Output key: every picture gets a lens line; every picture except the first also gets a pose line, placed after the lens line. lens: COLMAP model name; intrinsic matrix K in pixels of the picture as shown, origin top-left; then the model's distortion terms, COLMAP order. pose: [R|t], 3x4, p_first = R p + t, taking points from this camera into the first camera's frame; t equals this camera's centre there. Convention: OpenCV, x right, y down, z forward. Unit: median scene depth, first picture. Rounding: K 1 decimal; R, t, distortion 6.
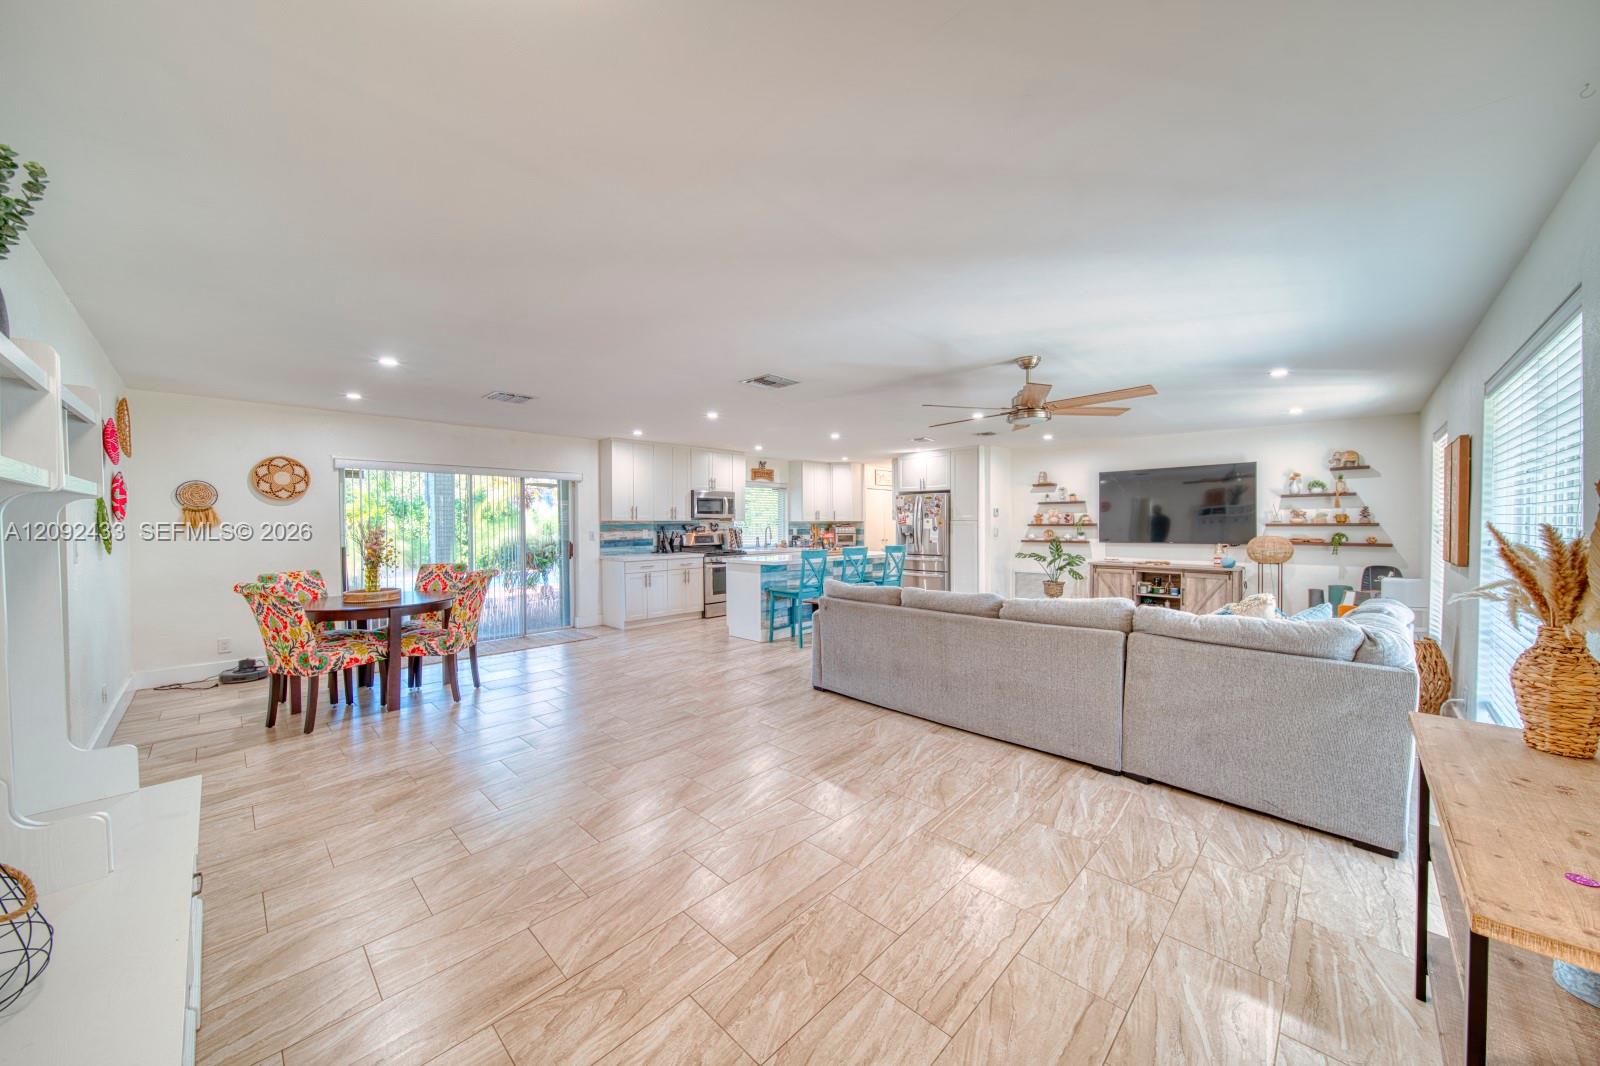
lens RADIAL K [[564.1, 0, 801.6], [0, 564.1, 531.7], [0, 0, 1]] dist [0.002800, -0.002548]
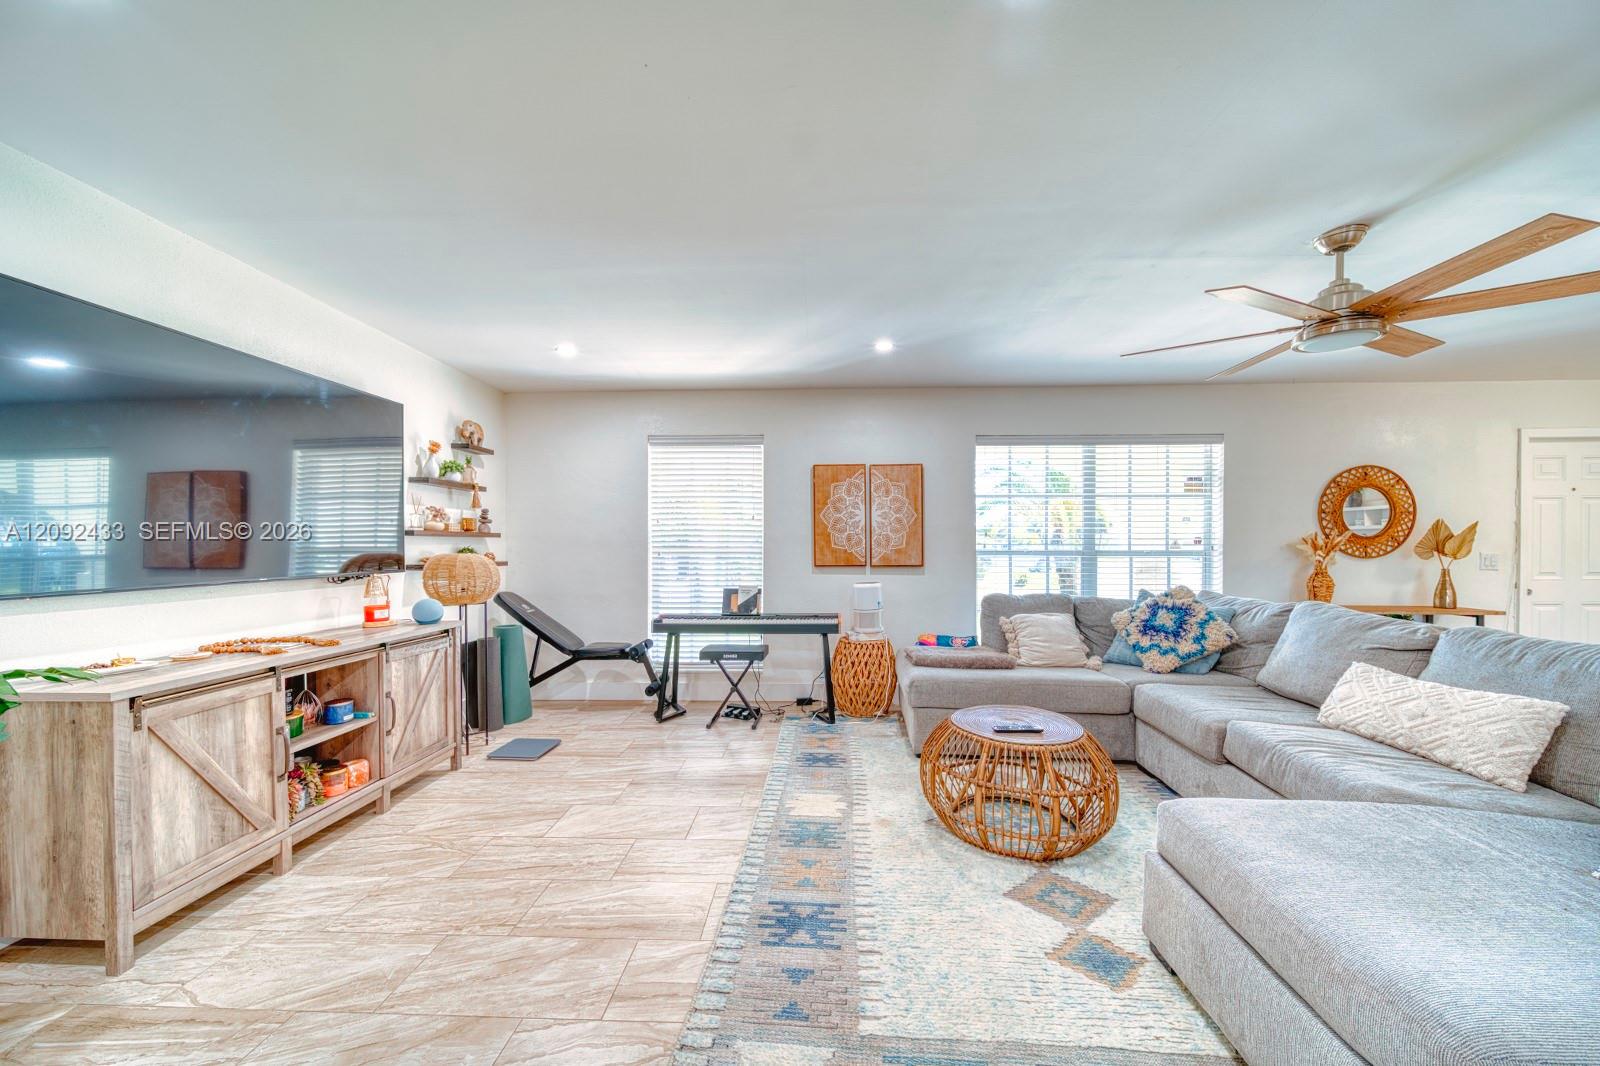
lens RADIAL K [[574.4, 0, 801.5], [0, 574.4, 553.6], [0, 0, 1]] dist [-0.000838, -0.000322]
pose [[-0.669376, -0.004326, 0.742911, 0.159241], [0.015110, 0.999697, 0.019436, 0.001798], [-0.742770, 0.024235, -0.669108, 0.867263]]
